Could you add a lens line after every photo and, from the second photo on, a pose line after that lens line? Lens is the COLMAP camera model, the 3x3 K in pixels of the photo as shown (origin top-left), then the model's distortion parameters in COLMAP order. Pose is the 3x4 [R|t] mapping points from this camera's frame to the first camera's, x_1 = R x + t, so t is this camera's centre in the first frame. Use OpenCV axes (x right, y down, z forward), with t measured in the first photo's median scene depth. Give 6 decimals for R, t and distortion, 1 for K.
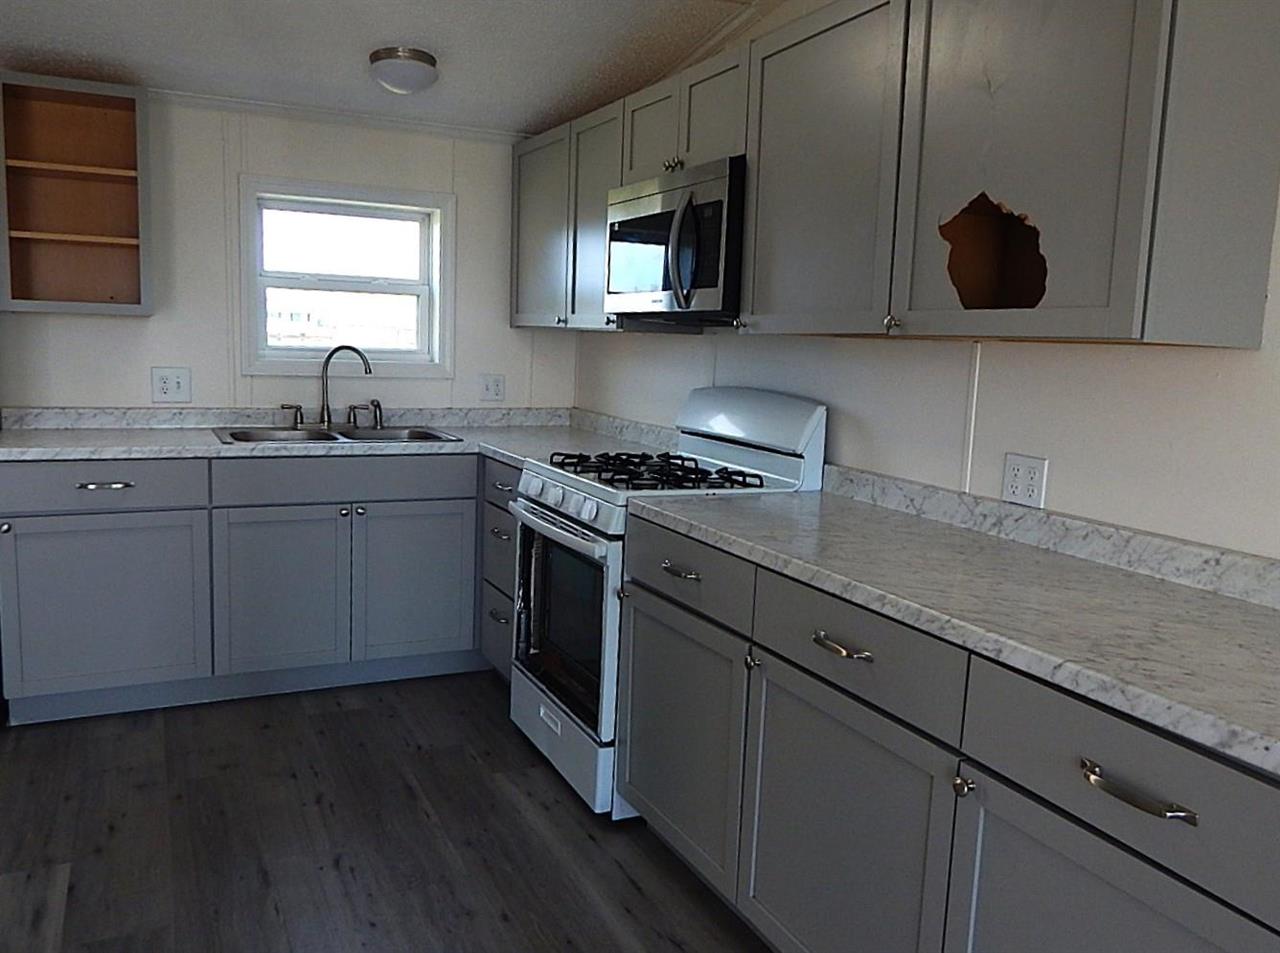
lens RADIAL K [[1018.0, 0, 640.0], [0, 1018.0, 476.5], [0, 0, 1]] dist [0.036249, -0.001531]
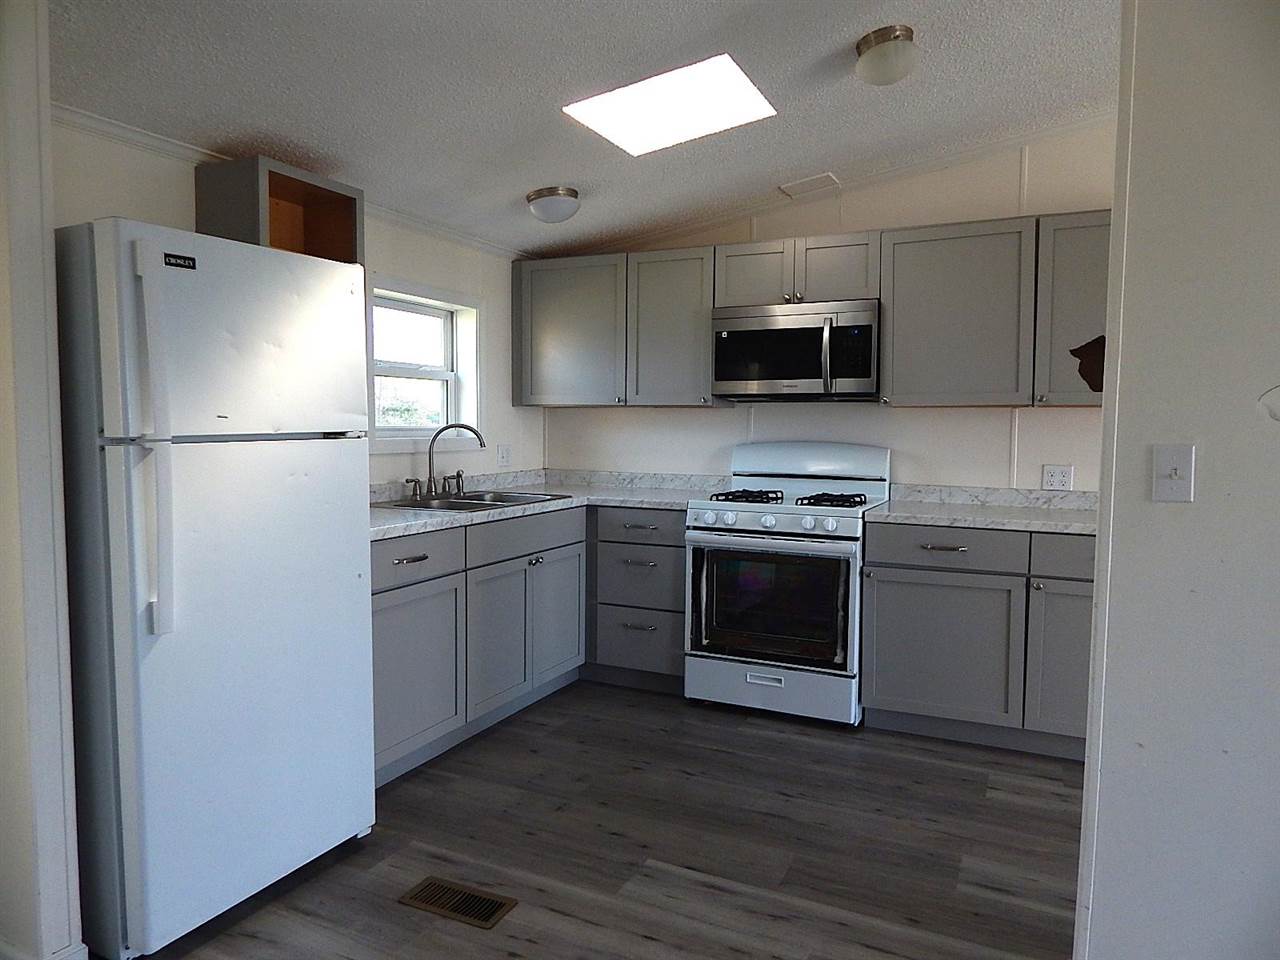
lens RADIAL K [[830.0, 0, 640.0], [0, 830.0, 480.0], [0, 0, 1]] dist [0.003325, 0.000671]
pose [[0.782104, -0.072670, 0.618896, -0.940762], [0.104500, 0.994407, -0.015296, -0.039203], [-0.614323, 0.076638, 0.785324, 0.185081]]
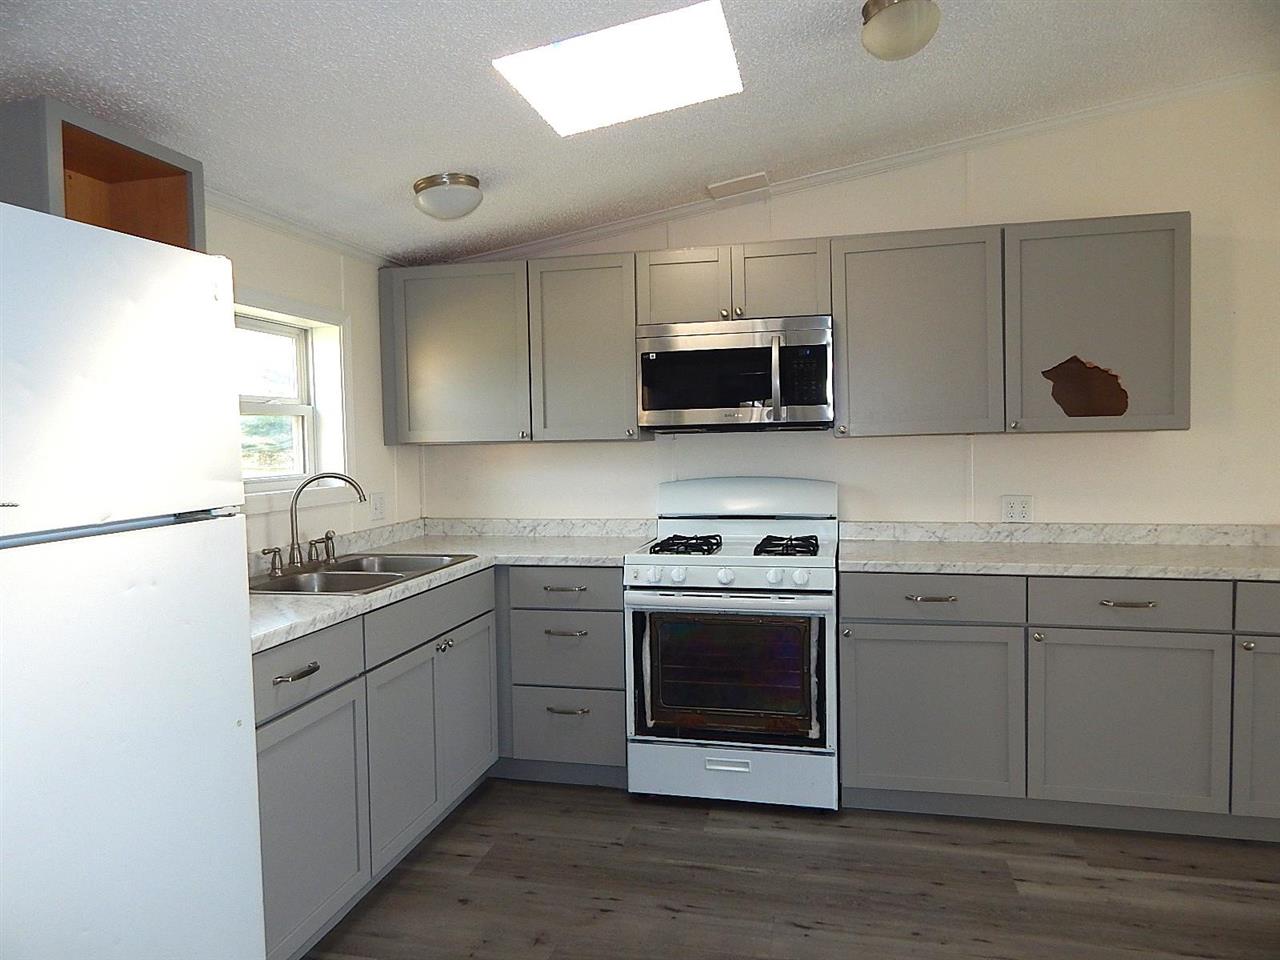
lens RADIAL K [[839.5, 0, 640.0], [0, 839.5, 480.0], [0, 0, 1]] dist [0.005520, -0.000196]
pose [[0.630287, -0.084472, 0.771753, -0.905552], [0.146677, 0.989117, -0.011527, -0.097474], [-0.762381, 0.120463, 0.635818, 0.425431]]
